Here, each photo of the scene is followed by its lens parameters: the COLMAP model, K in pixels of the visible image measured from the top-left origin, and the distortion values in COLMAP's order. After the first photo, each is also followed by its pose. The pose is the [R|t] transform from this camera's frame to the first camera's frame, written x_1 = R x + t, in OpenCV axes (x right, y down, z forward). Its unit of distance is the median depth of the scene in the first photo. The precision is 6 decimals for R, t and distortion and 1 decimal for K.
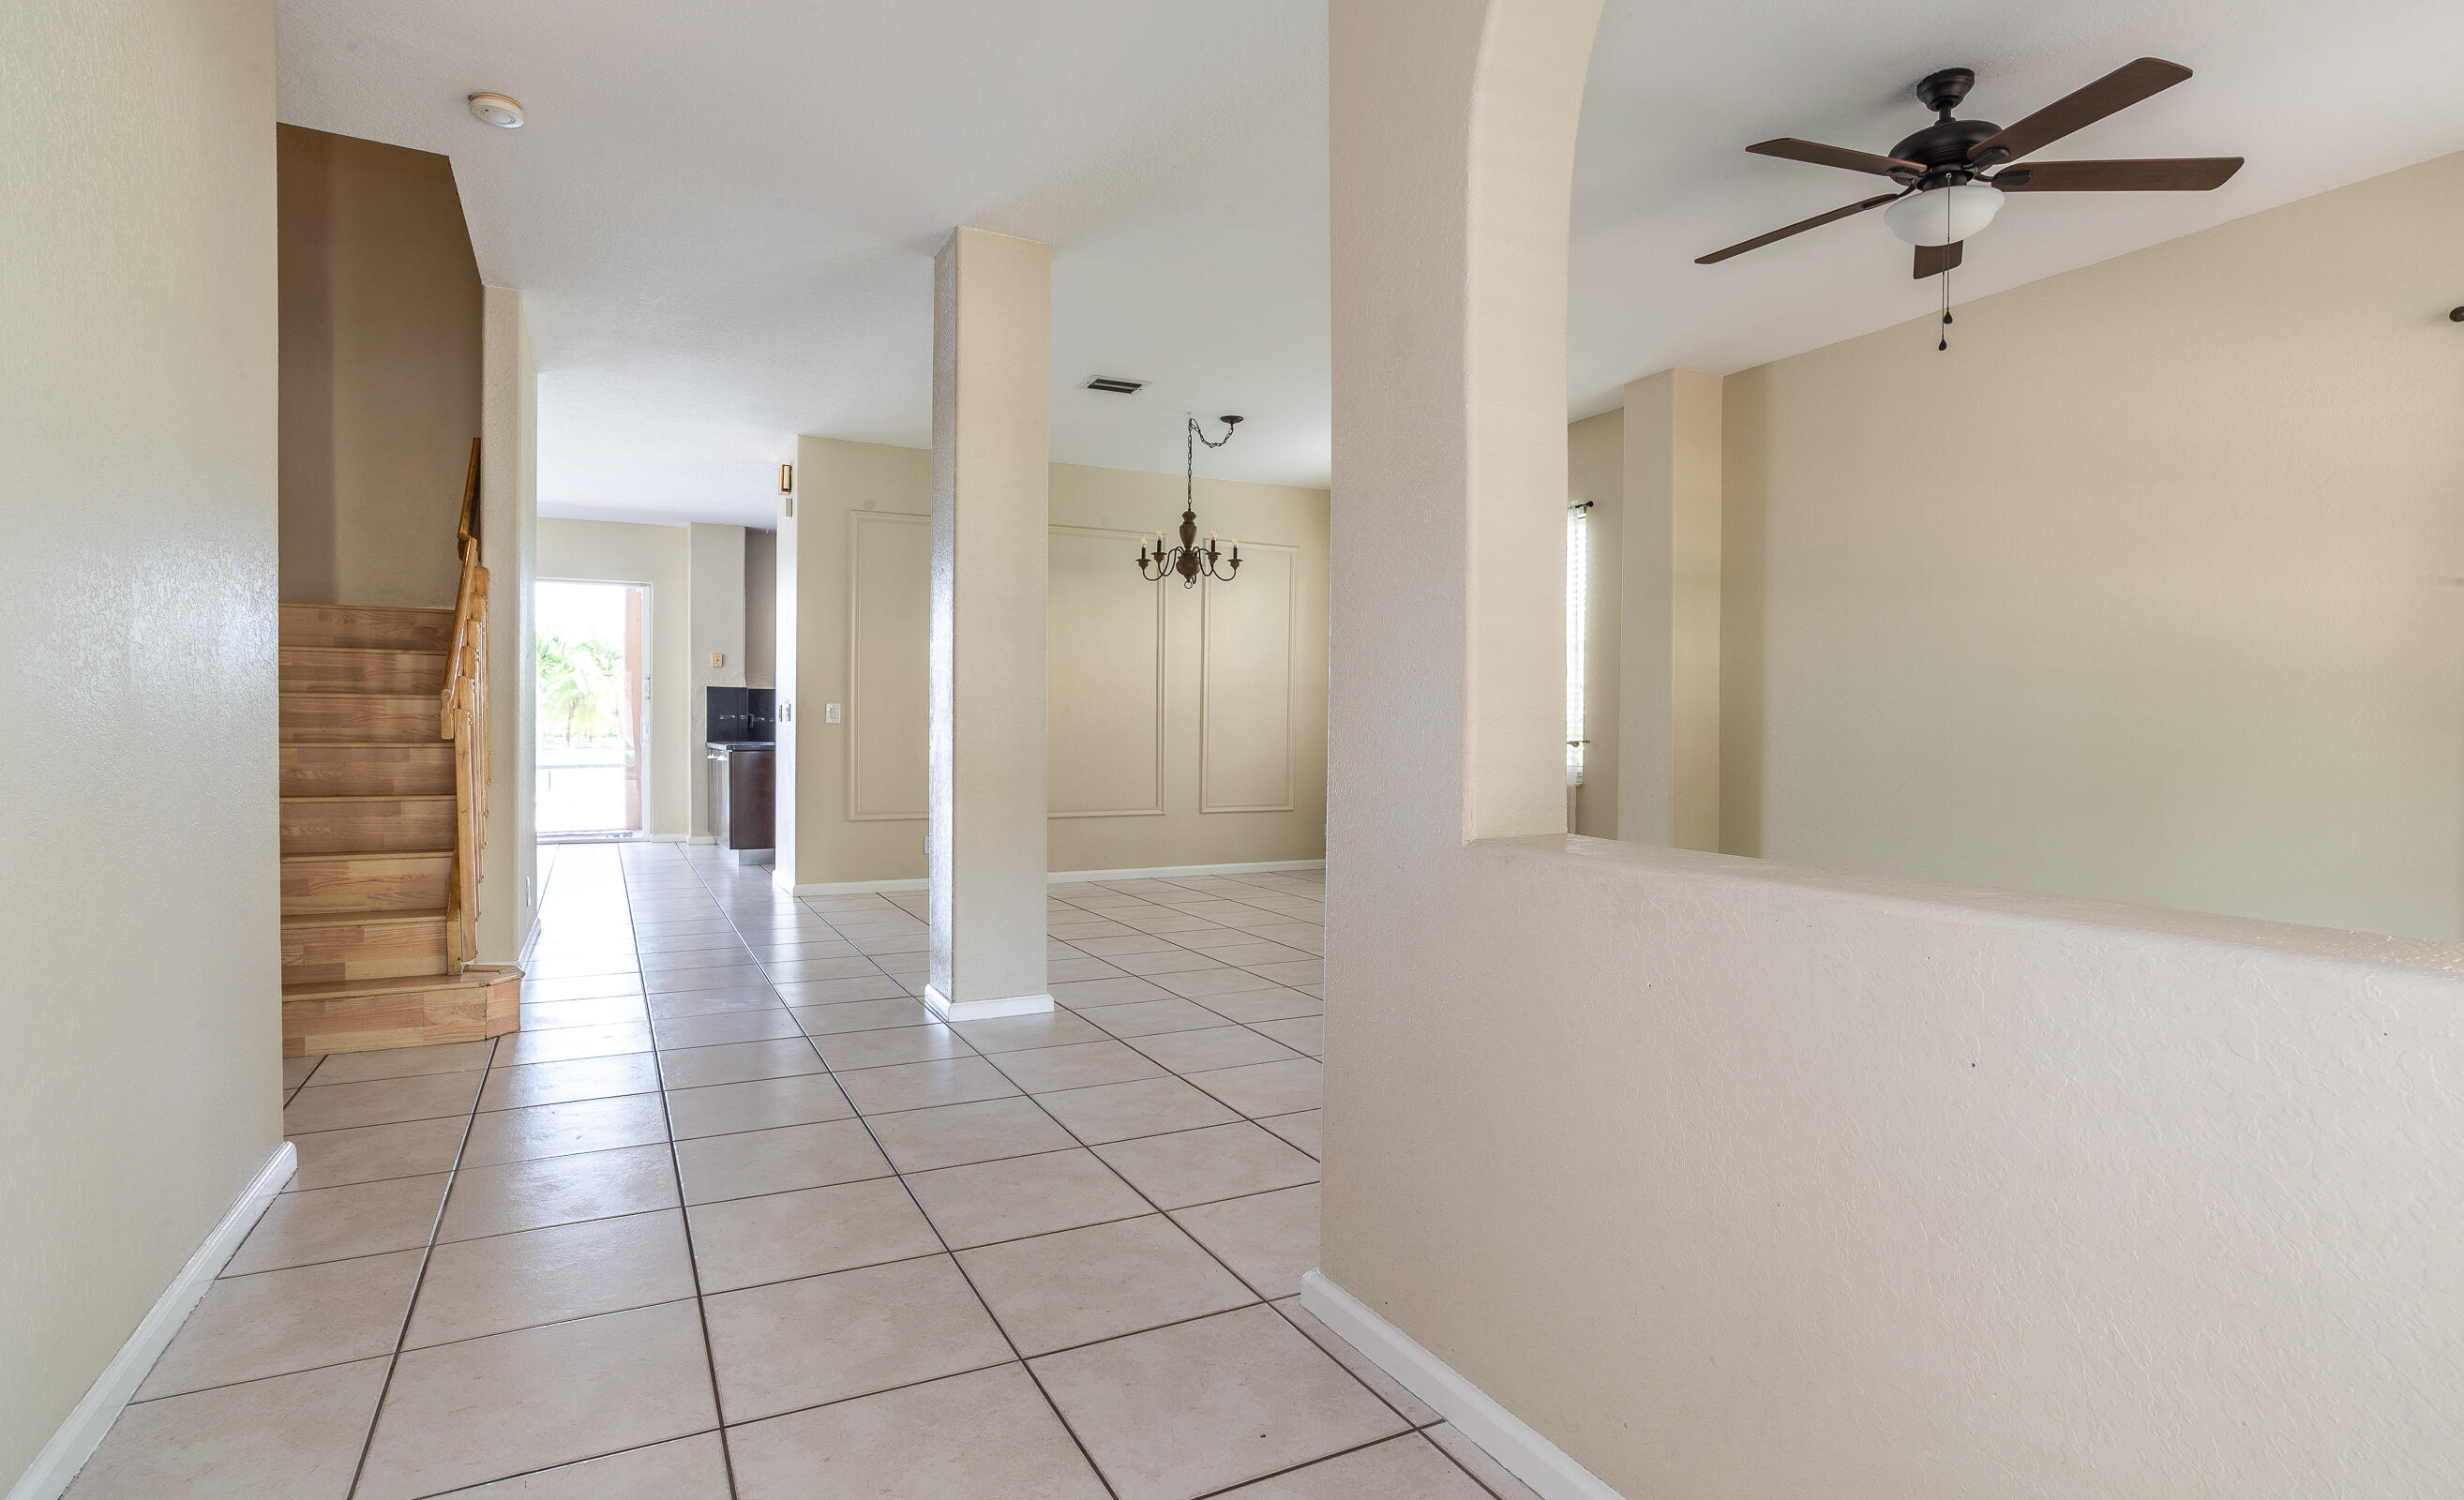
lens RADIAL K [[1237.4, 0, 1235.6], [0, 1237.4, 742.3], [0, 0, 1]] dist [-0.042437, 0.028986]
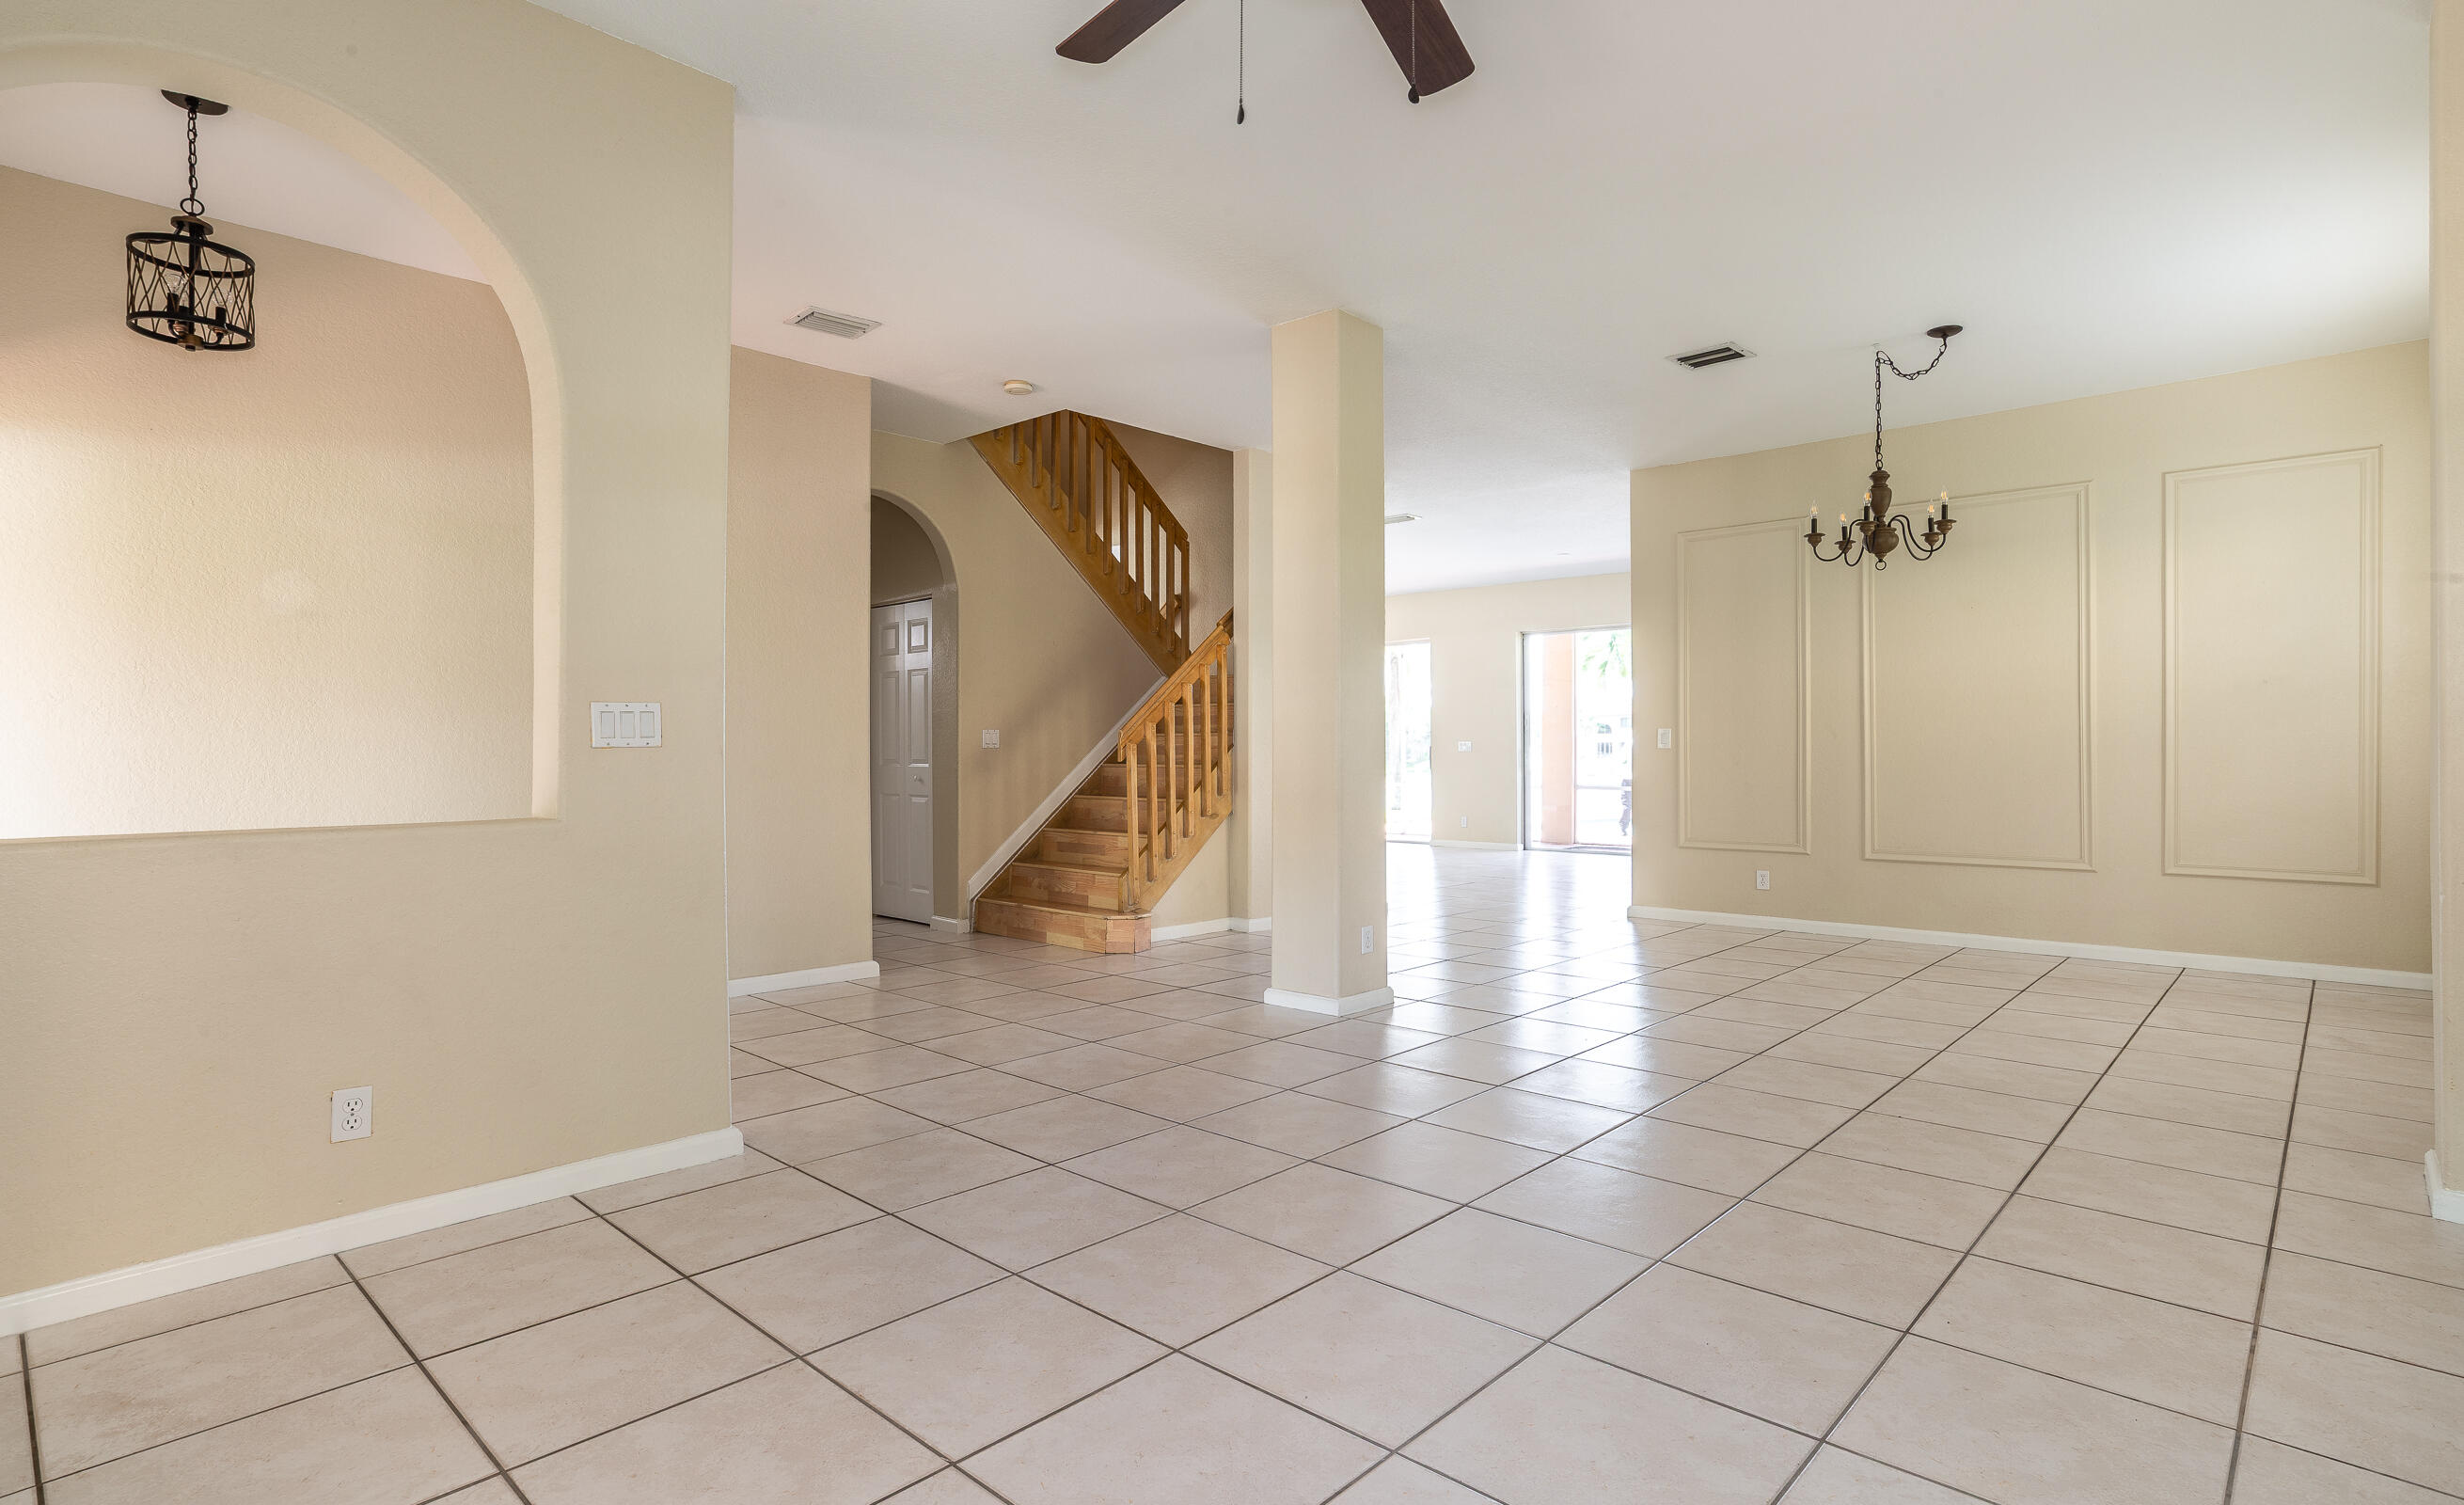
lens RADIAL K [[1214.0, 0, 1182.1], [0, 1214.0, 752.0], [0, 0, 1]] dist [0.001315, -0.000040]
pose [[0.319490, -0.008484, -0.947552, 0.541437], [-0.003409, 0.999943, -0.010103, -0.001715], [0.947584, 0.006458, 0.319443, 0.345584]]
